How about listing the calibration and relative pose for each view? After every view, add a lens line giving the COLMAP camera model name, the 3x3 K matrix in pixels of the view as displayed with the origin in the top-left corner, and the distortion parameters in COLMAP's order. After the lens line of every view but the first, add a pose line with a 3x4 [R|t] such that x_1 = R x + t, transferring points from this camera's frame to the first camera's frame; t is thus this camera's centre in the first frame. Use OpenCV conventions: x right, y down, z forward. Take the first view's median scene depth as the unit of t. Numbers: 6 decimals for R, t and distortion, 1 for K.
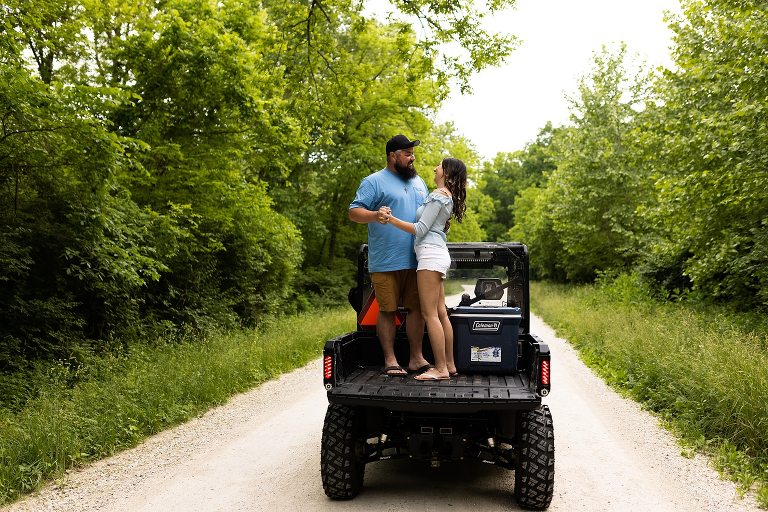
lens RADIAL K [[750.9, 0, 384.9], [0, 750.9, 291.6], [0, 0, 1]] dist [0.003021, -0.003108]
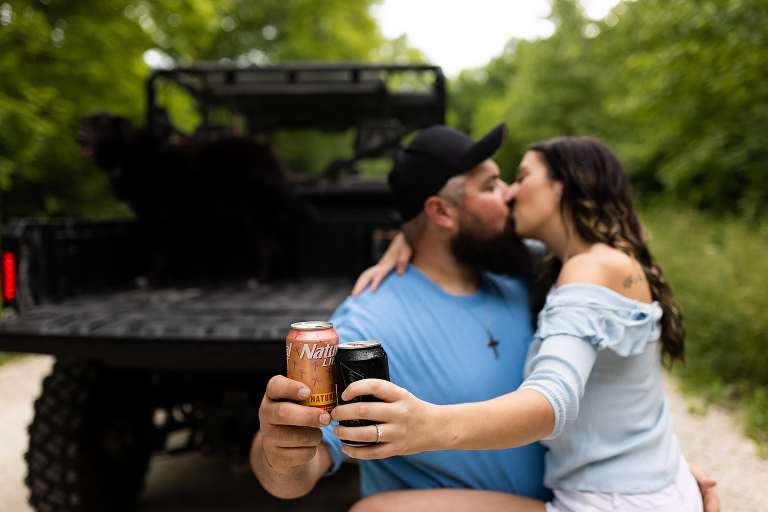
lens RADIAL K [[727.0, 0, 384.0], [0, 727.0, 256.0], [0, 0, 1]] dist [0.000430, -0.000671]
pose [[0.999209, -0.018174, 0.035369, 0.038952], [0.016250, 0.998412, 0.053937, 0.015637], [-0.036293, -0.053320, 0.997918, 0.140359]]
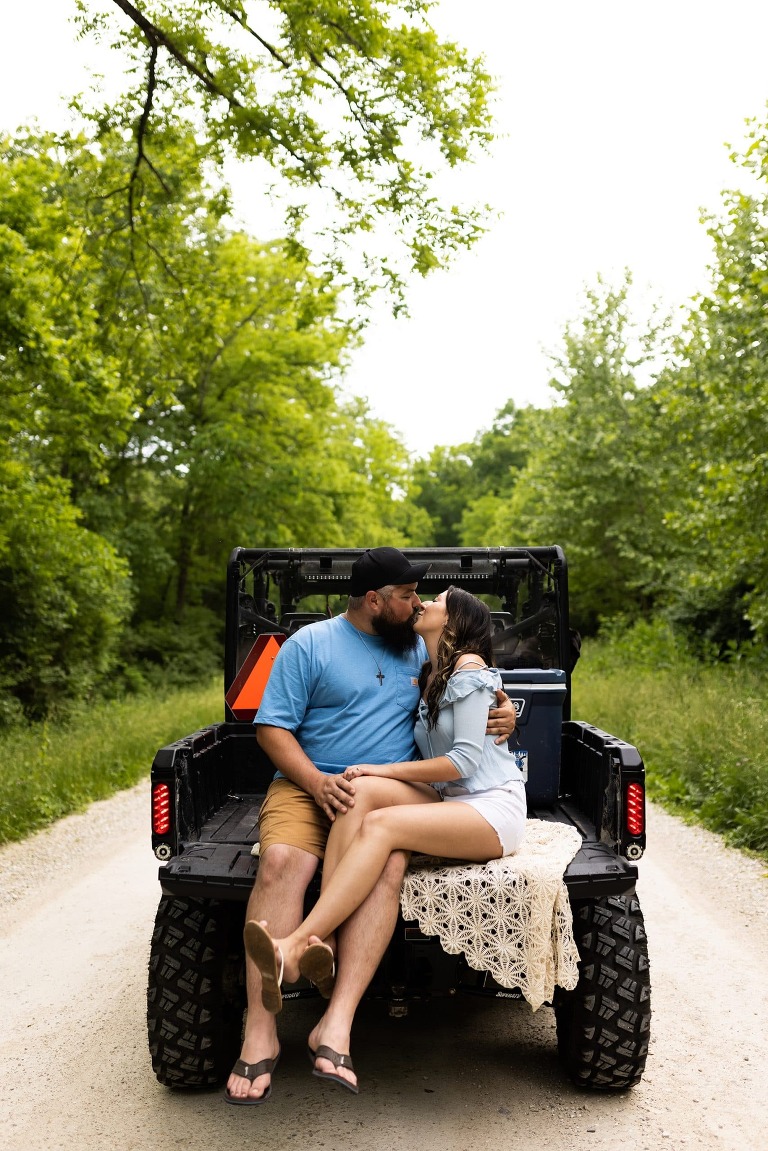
lens RADIAL K [[1125.4, 0, 388.1], [0, 1125.4, 598.5], [0, 0, 1]] dist [0.003021, -0.003108]
pose [[0.993884, -0.017879, 0.108975, -0.002548], [0.023839, 0.998276, -0.053638, 0.003753], [-0.107828, 0.055908, 0.992596, 0.075975]]
